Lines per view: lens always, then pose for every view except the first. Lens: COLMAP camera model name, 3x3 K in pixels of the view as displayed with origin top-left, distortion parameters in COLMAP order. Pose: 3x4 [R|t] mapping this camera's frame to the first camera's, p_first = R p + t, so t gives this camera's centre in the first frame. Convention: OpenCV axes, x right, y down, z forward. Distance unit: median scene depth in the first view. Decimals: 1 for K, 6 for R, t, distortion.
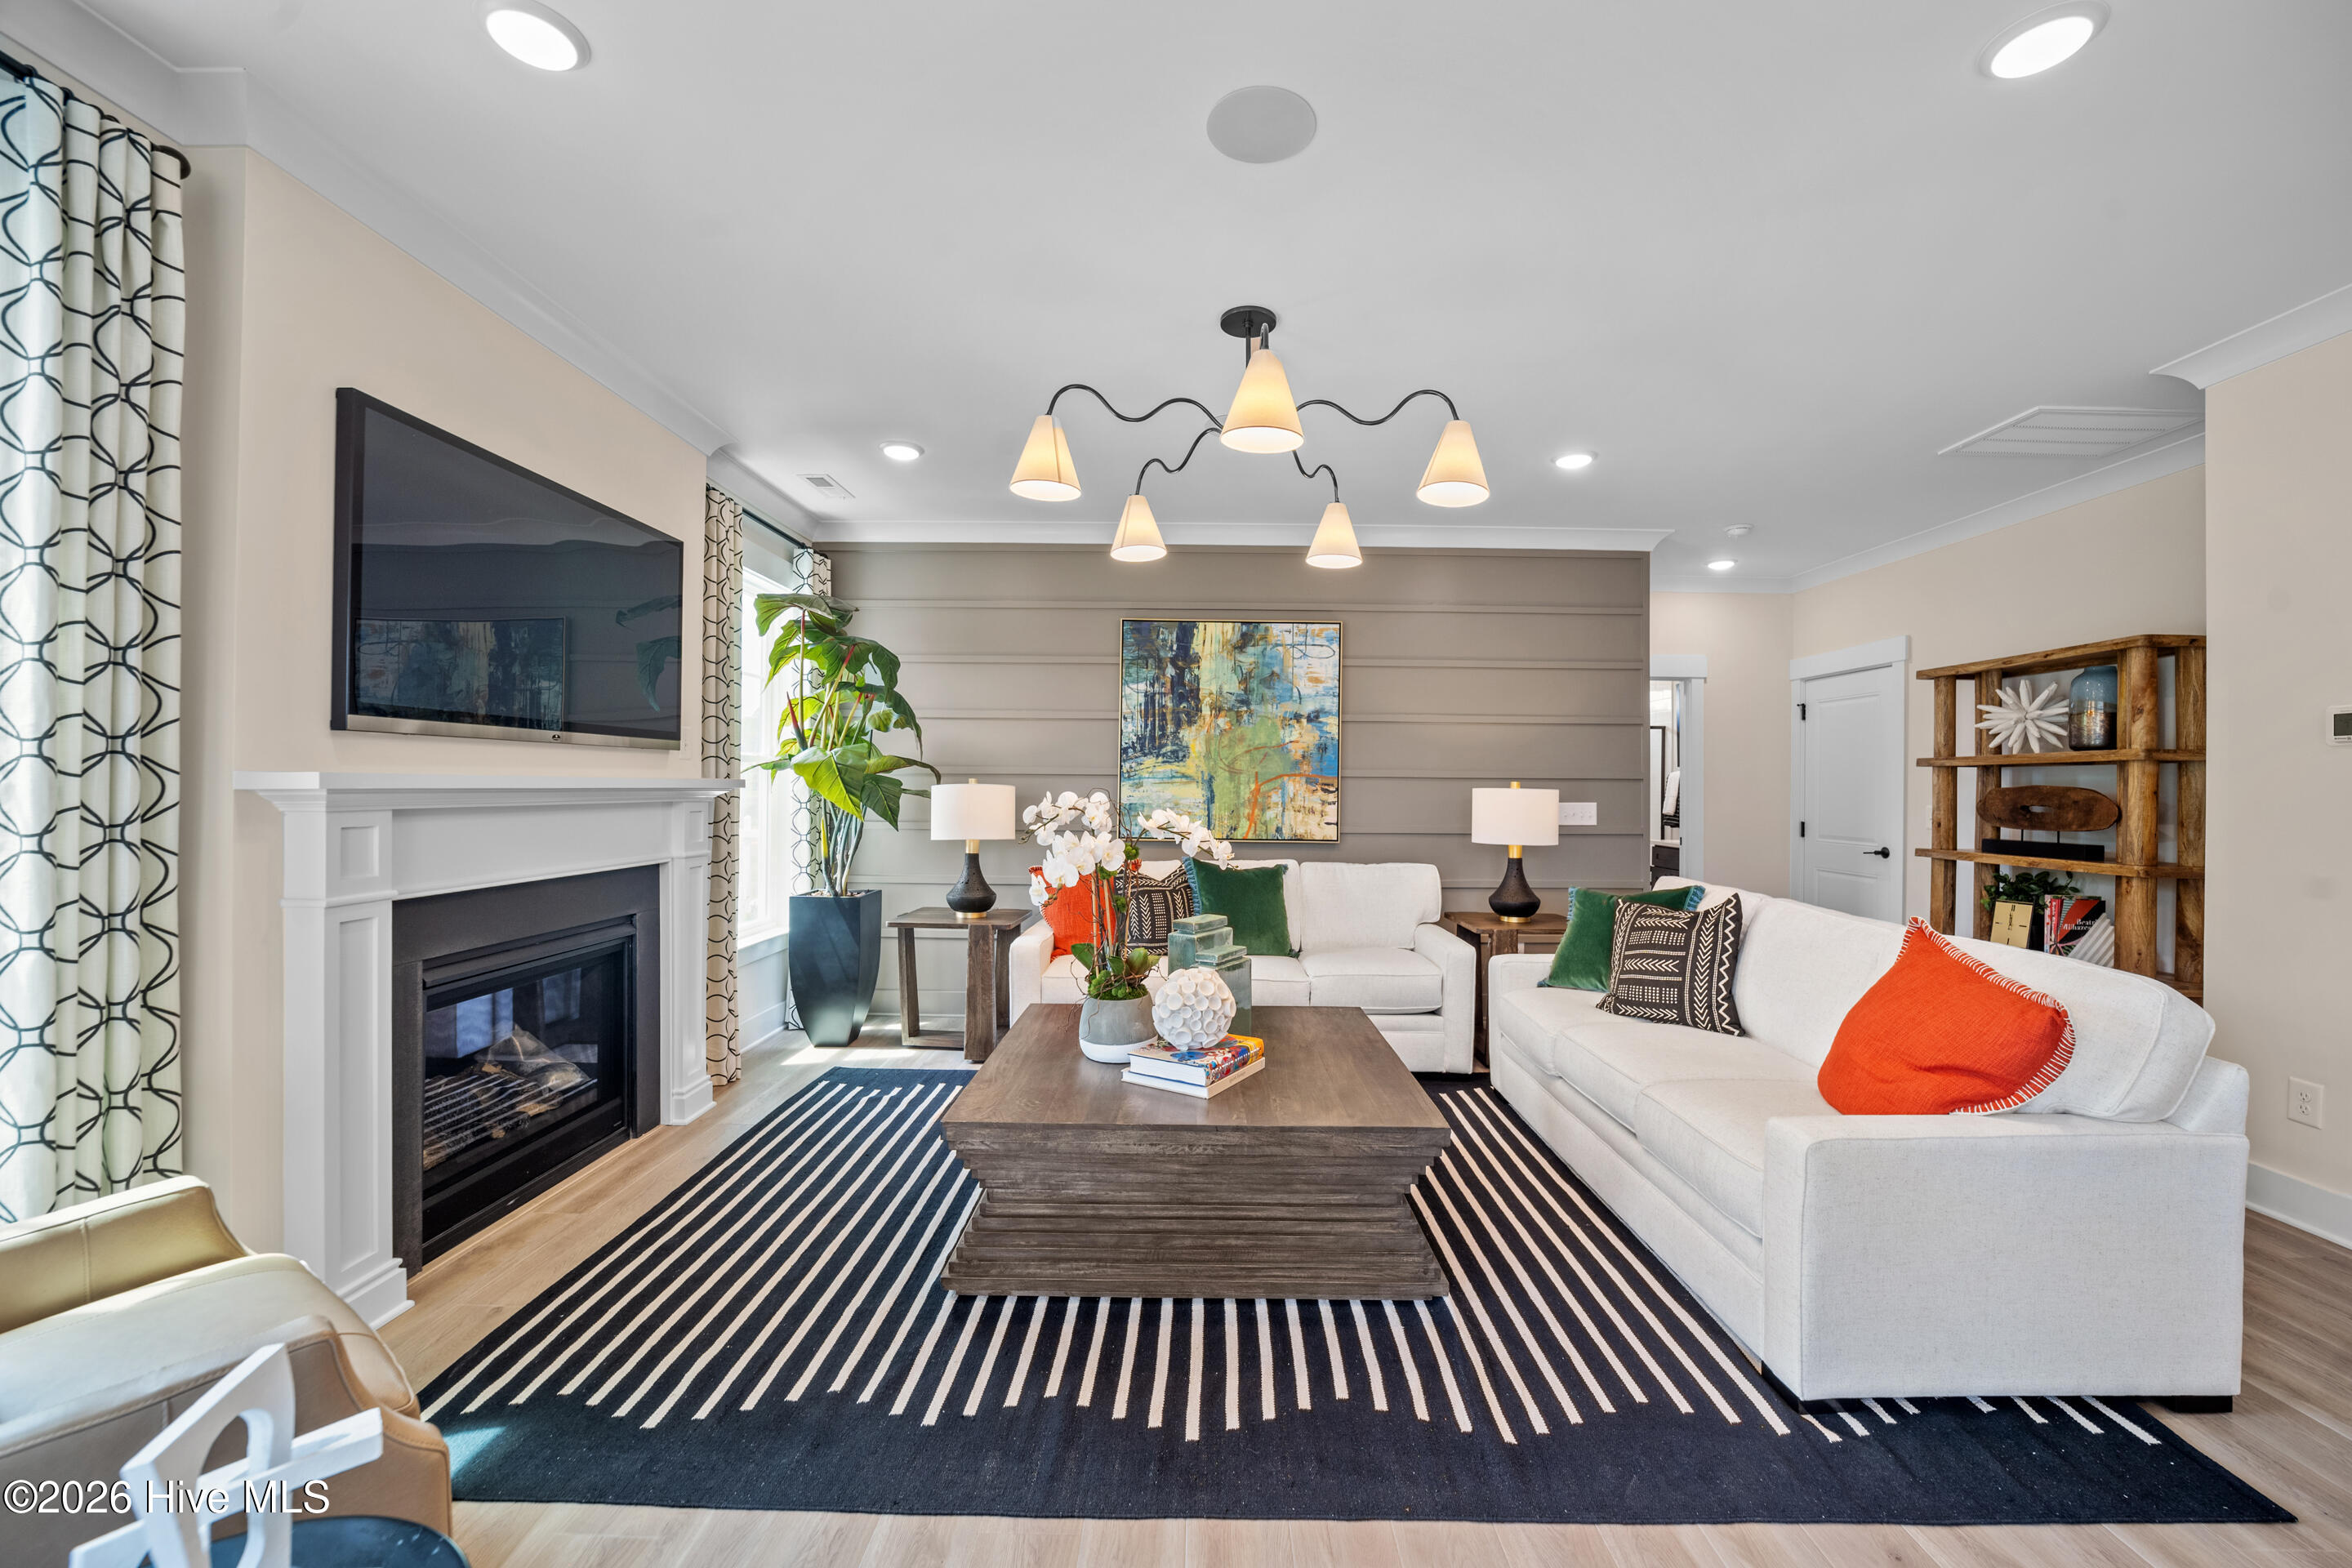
lens RADIAL K [[916.6, 0, 1196.9], [0, 916.6, 783.4], [0, 0, 1]] dist [-0.034002, 0.007683]
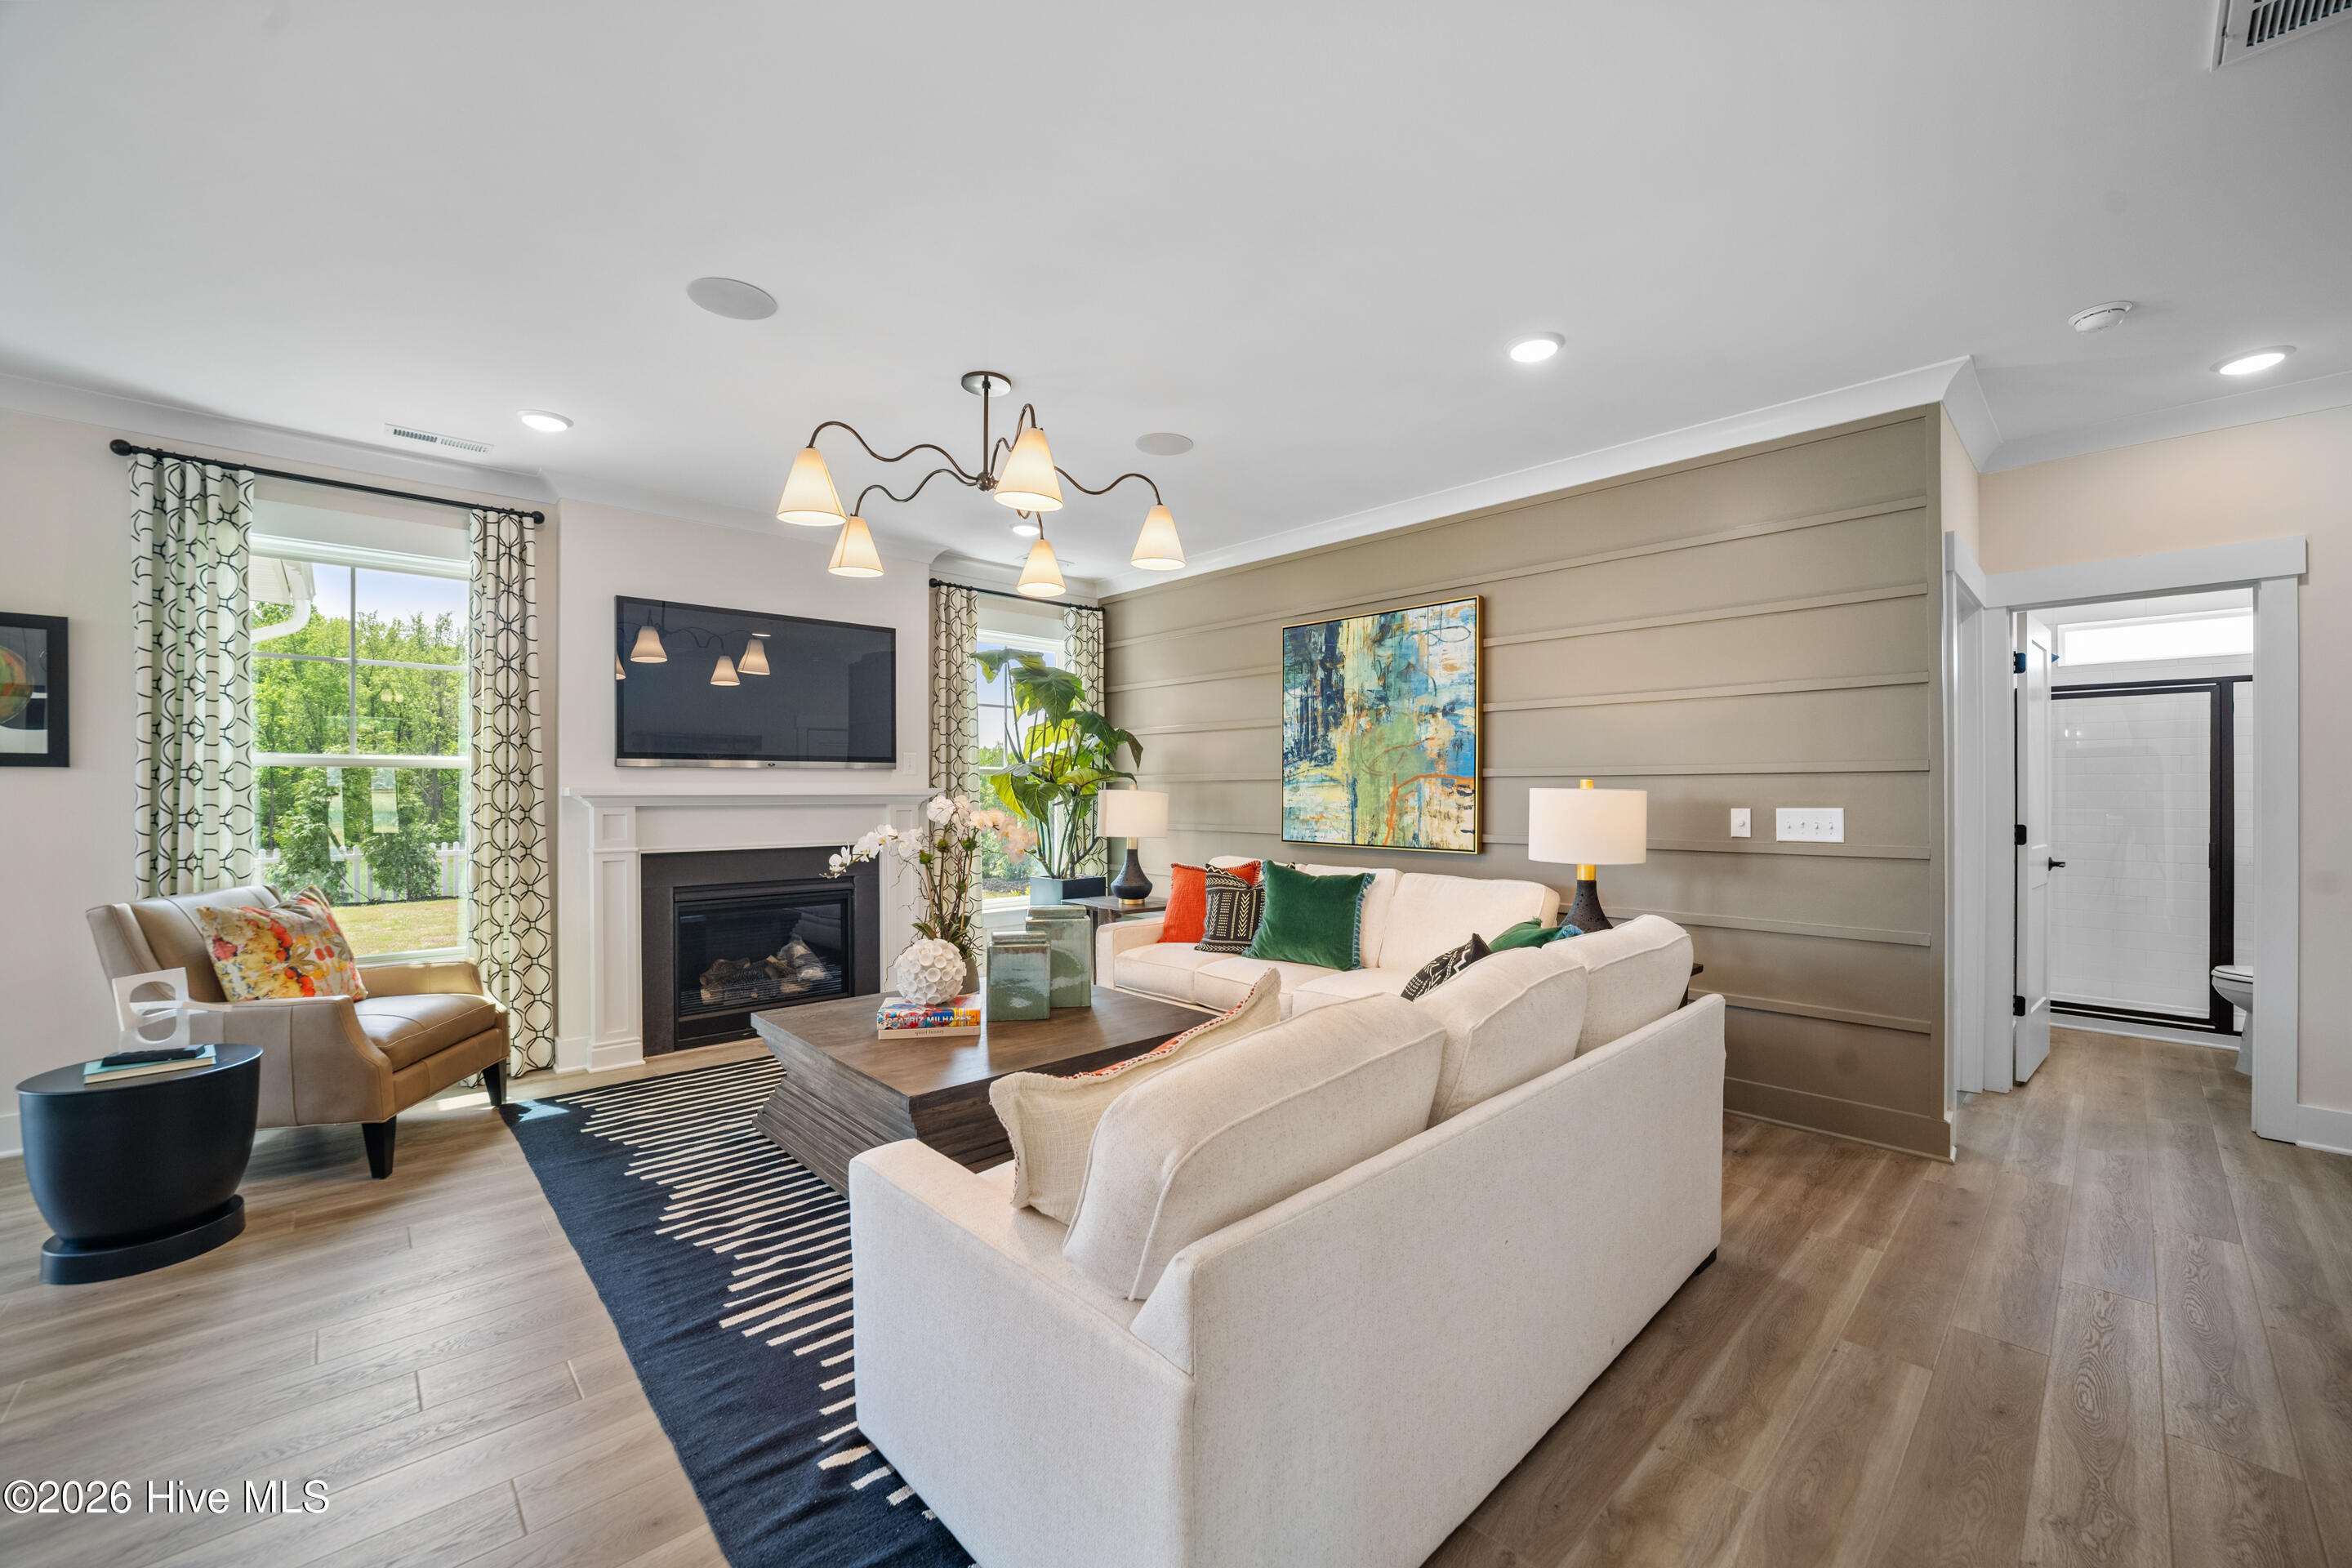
lens RADIAL K [[916.6, 0, 1201.9], [0, 916.6, 790.7], [0, 0, 1]] dist [-0.034002, 0.007683]
pose [[0.697617, -0.009655, -0.716406, 0.704488], [0.009732, 0.999945, -0.004000, 0.007959], [0.716405, -0.004182, 0.697672, 0.259123]]
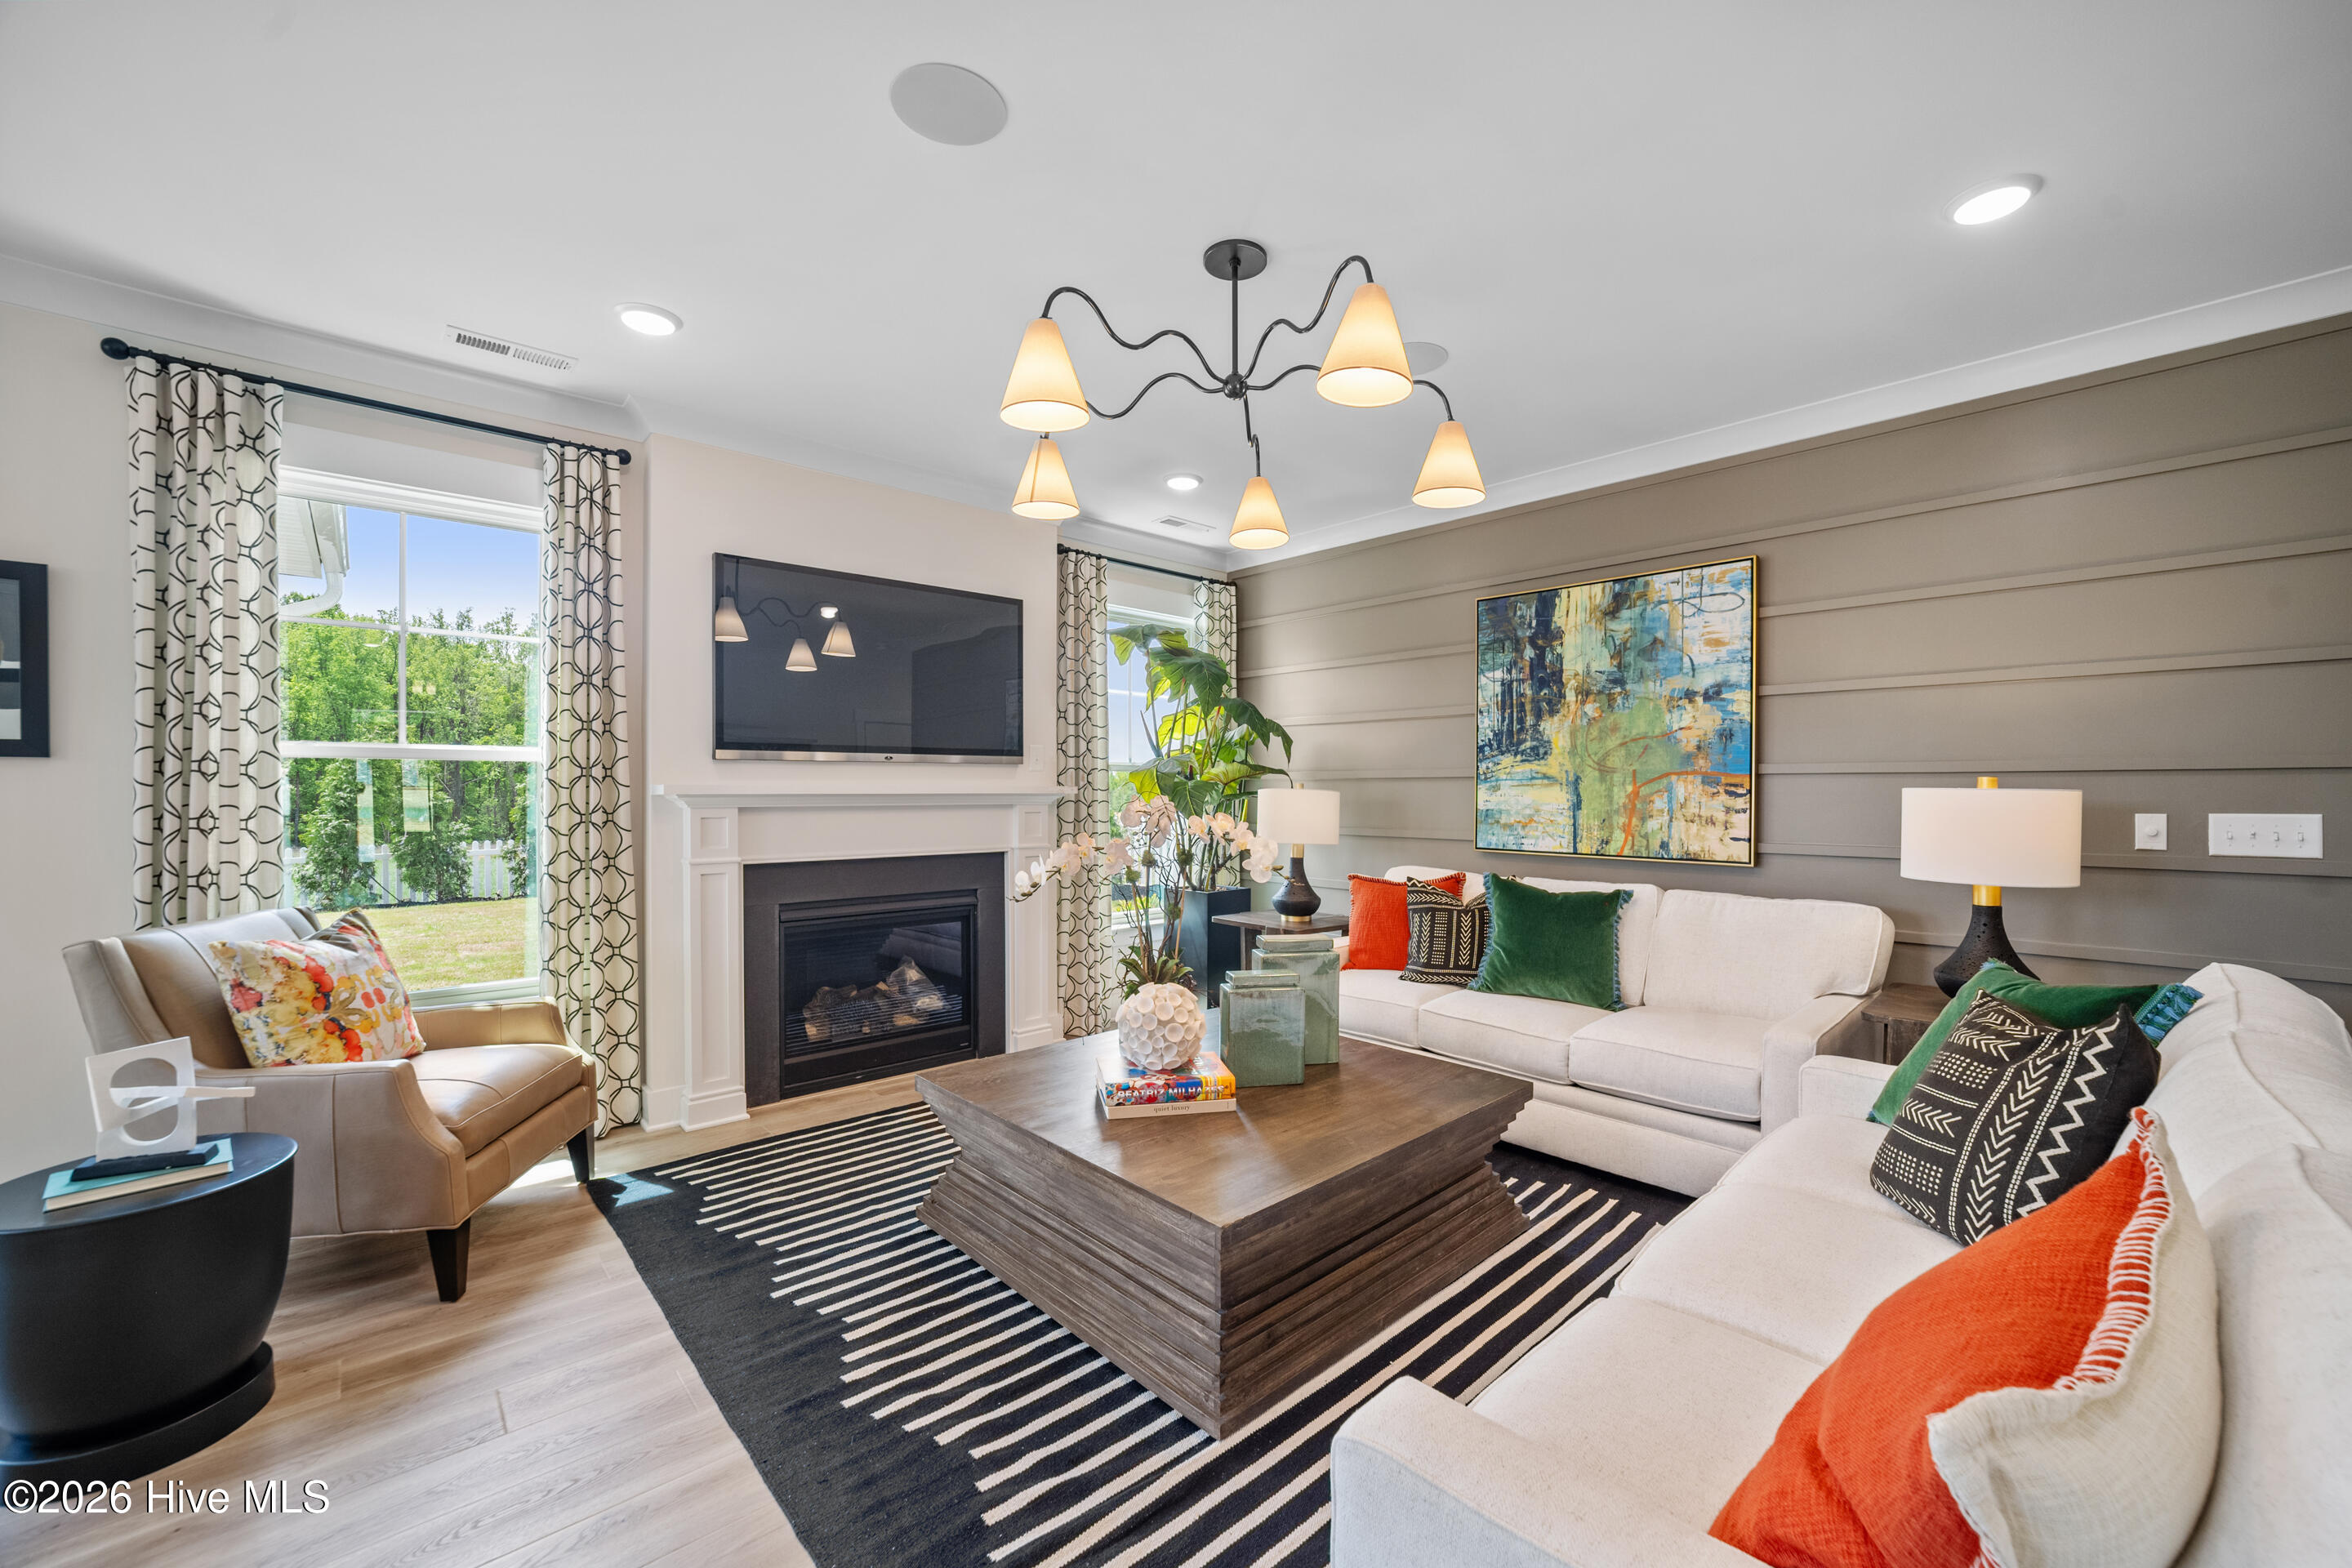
lens RADIAL K [[916.6, 0, 1203.7], [0, 916.6, 791.8], [0, 0, 1]] dist [-0.034002, 0.007683]
pose [[0.688320, -0.006098, -0.725382, 0.444655], [0.007666, 0.999970, -0.001132, 0.004900], [0.725367, -0.004782, 0.688346, 0.245493]]
